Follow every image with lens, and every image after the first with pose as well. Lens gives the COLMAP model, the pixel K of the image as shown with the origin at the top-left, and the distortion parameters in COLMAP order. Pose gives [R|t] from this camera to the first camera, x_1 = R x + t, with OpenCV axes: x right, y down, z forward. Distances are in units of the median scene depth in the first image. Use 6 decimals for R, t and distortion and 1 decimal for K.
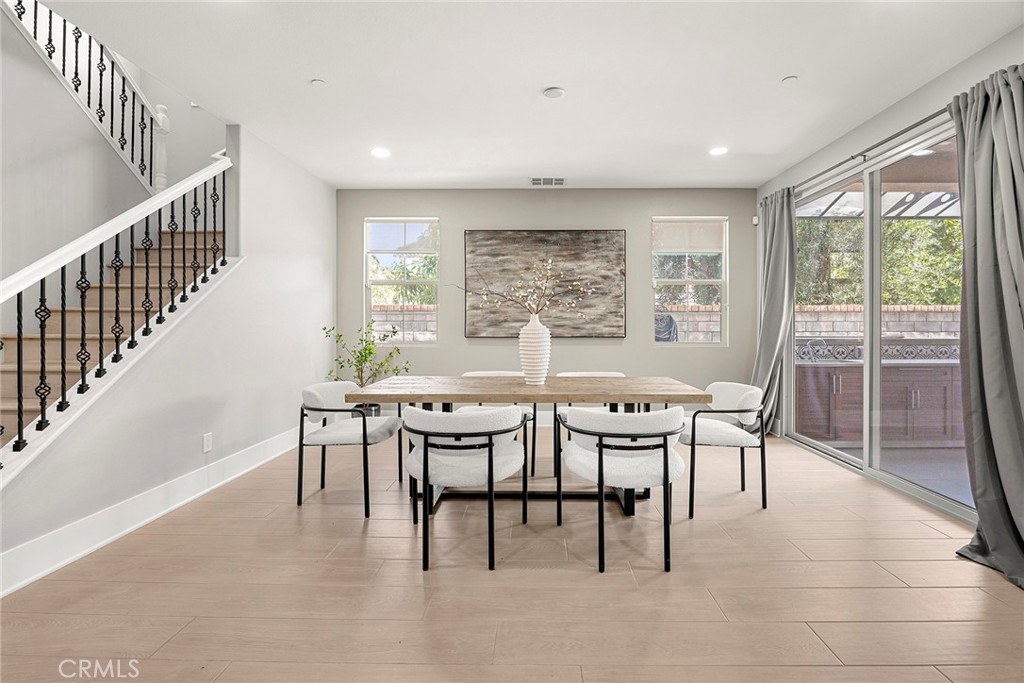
lens RADIAL K [[454.0, 0, 528.9], [0, 454.0, 331.4], [0, 0, 1]] dist [-0.011500, -0.000169]
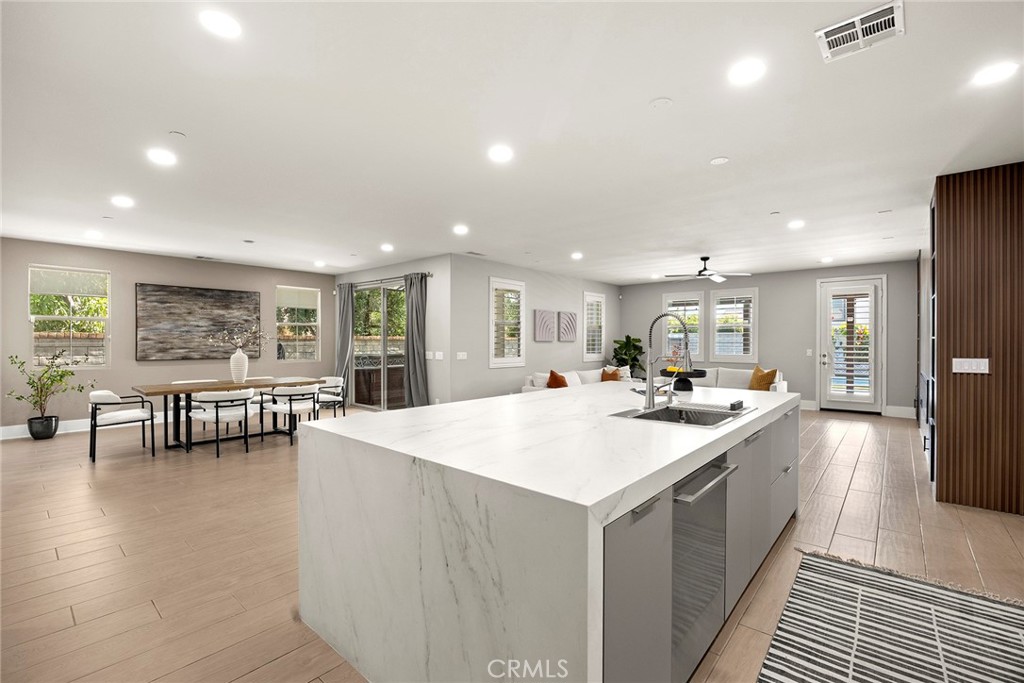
lens RADIAL K [[454.0, 0, 512.3], [0, 454.0, 344.0], [0, 0, 1]] dist [-0.011500, -0.000169]
pose [[0.643208, -0.003266, 0.765684, -0.453847], [0.005275, 0.999986, -0.000166, -0.031382], [-0.765673, 0.004145, 0.643216, -0.753271]]
